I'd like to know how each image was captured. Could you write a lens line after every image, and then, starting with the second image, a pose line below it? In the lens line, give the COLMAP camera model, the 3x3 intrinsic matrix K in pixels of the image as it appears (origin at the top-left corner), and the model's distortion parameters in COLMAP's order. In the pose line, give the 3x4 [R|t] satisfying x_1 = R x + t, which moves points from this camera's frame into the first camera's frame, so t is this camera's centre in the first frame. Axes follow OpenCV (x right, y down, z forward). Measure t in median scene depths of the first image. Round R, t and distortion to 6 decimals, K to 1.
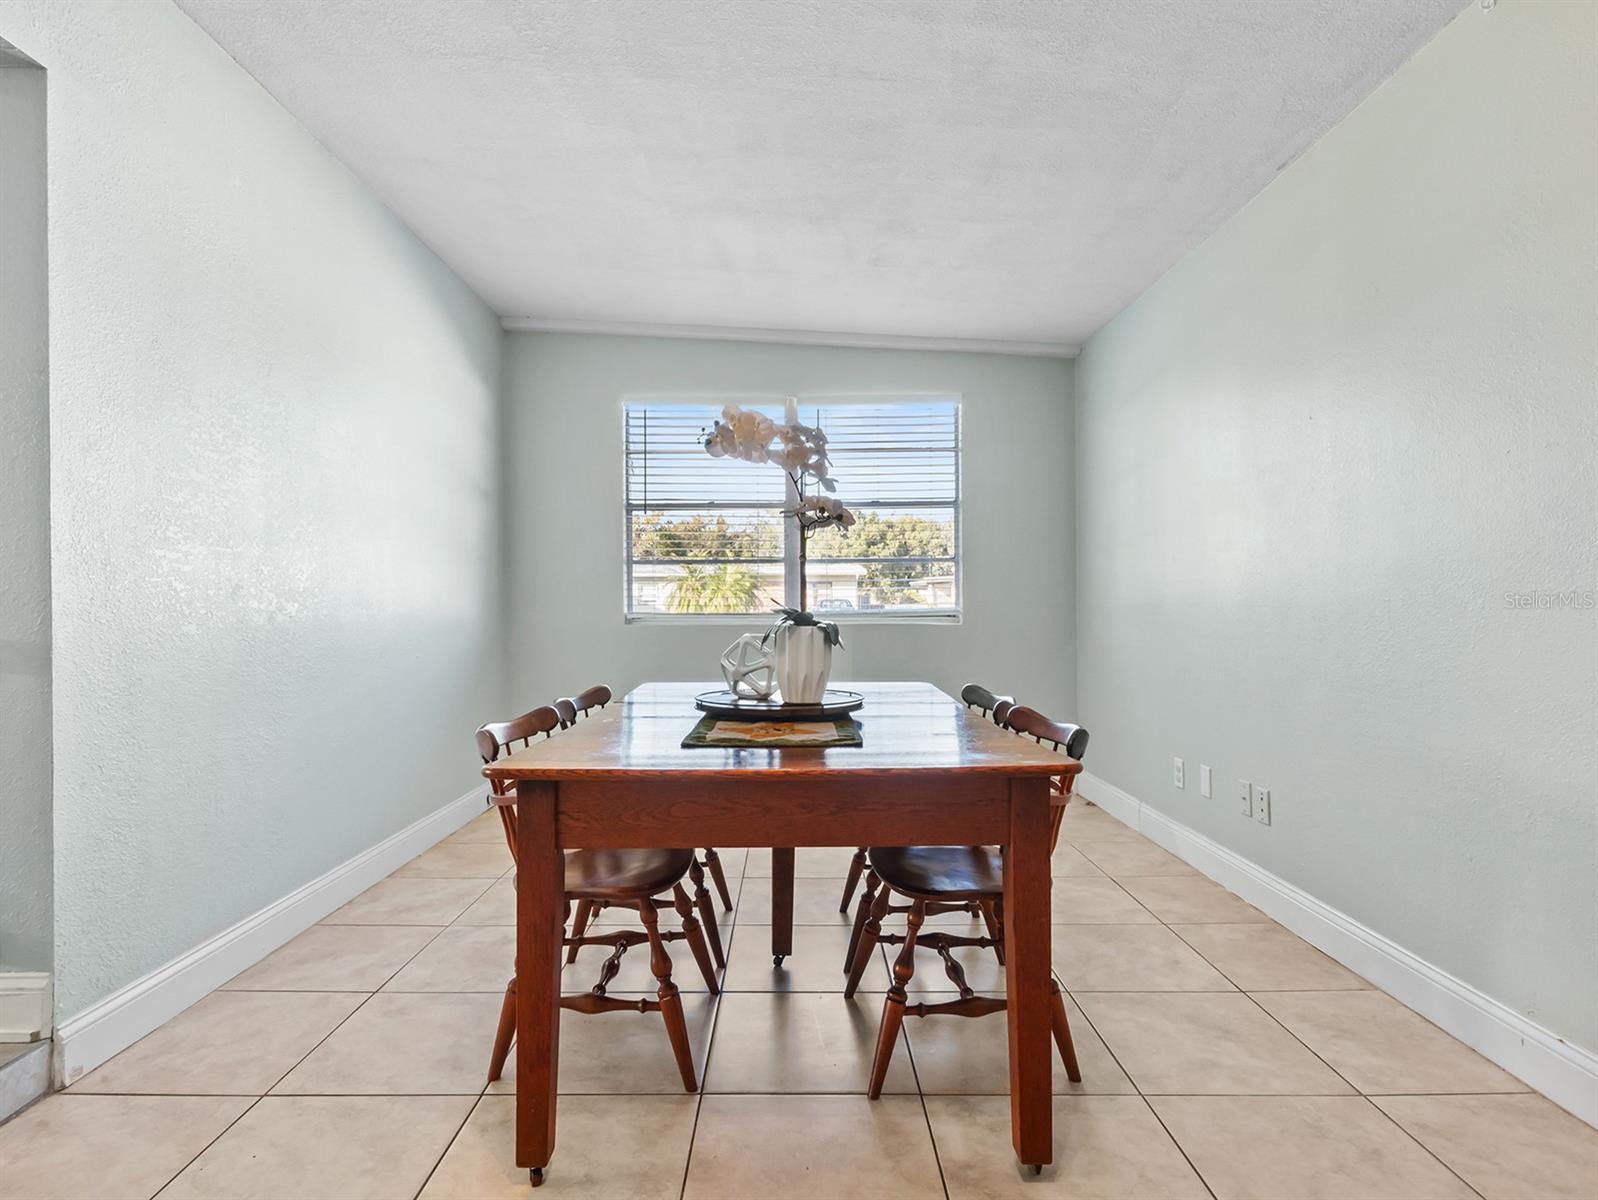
lens RADIAL K [[822.0, 0, 791.1], [0, 822.0, 600.5], [0, 0, 1]] dist [0.000181, 0.000400]
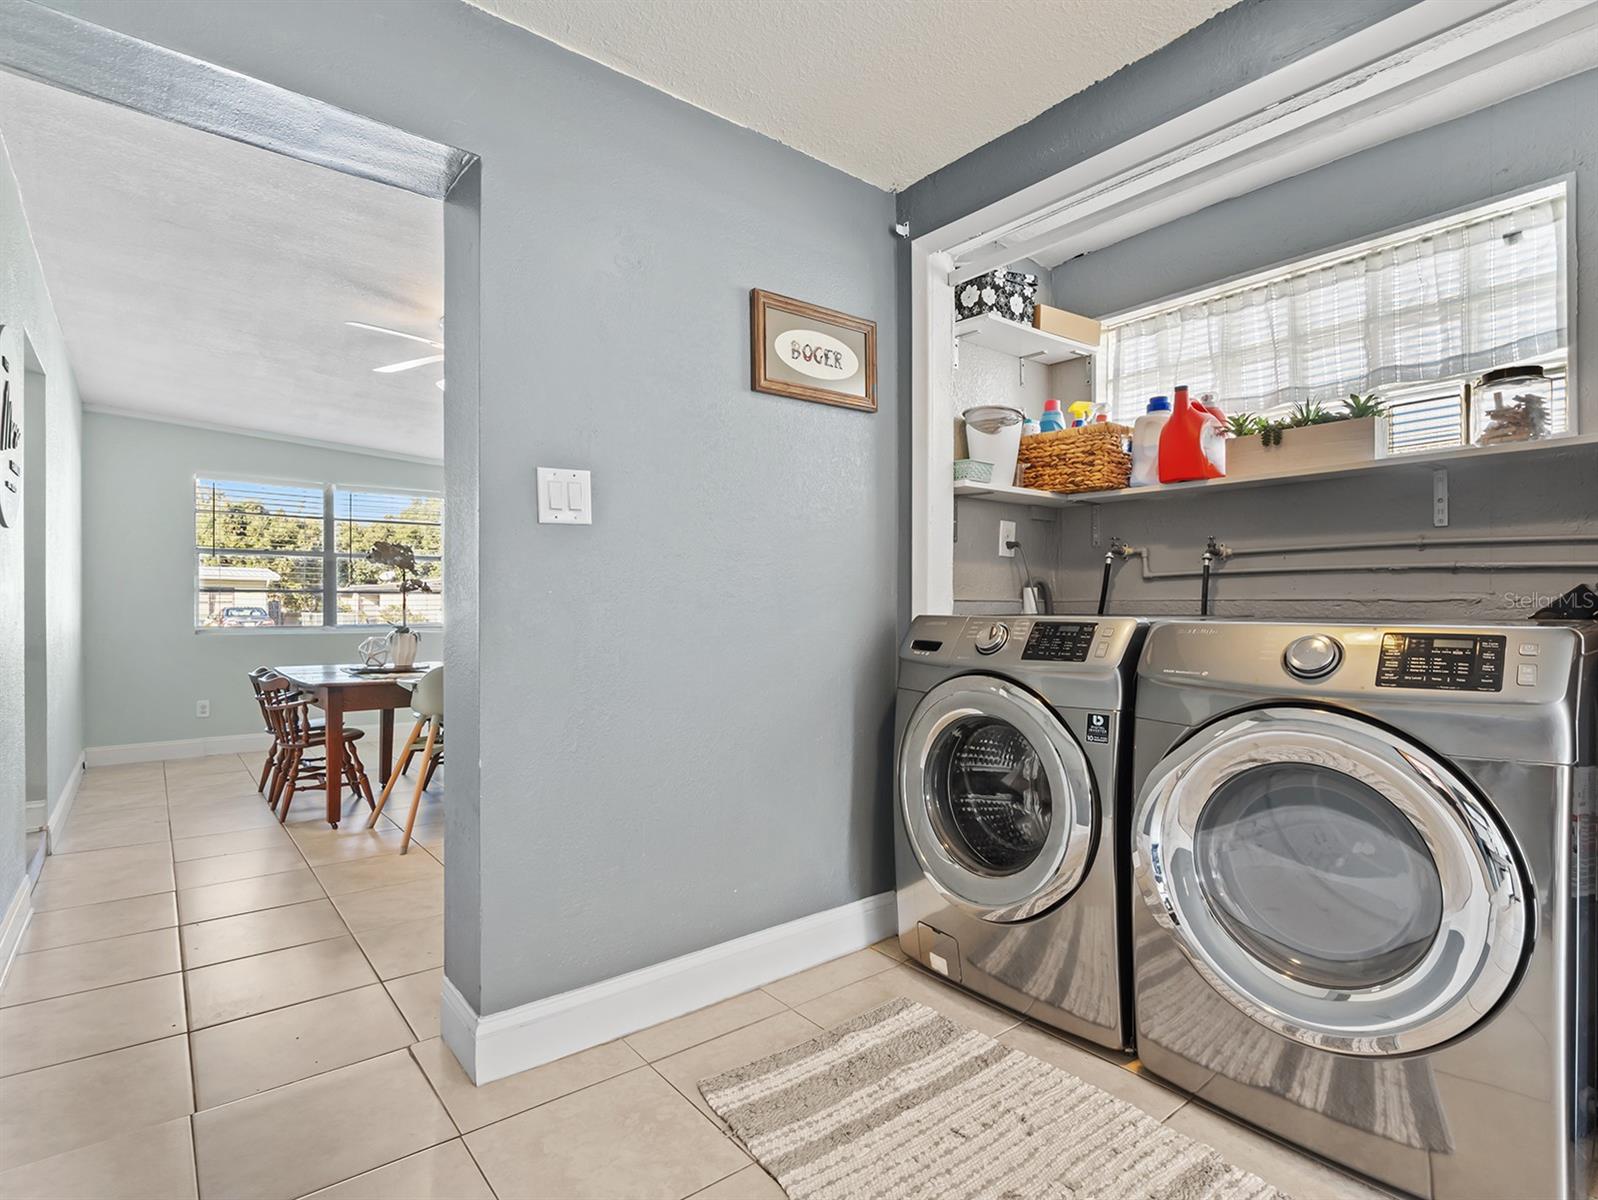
lens RADIAL K [[822.0, 0, 794.1], [0, 822.0, 605.7], [0, 0, 1]] dist [0.000181, 0.000400]
pose [[0.781430, 0.009880, 0.623915, -0.274040], [-0.008104, 0.999951, -0.005685, -0.021051], [-0.623940, -0.000613, 0.781472, -0.719229]]
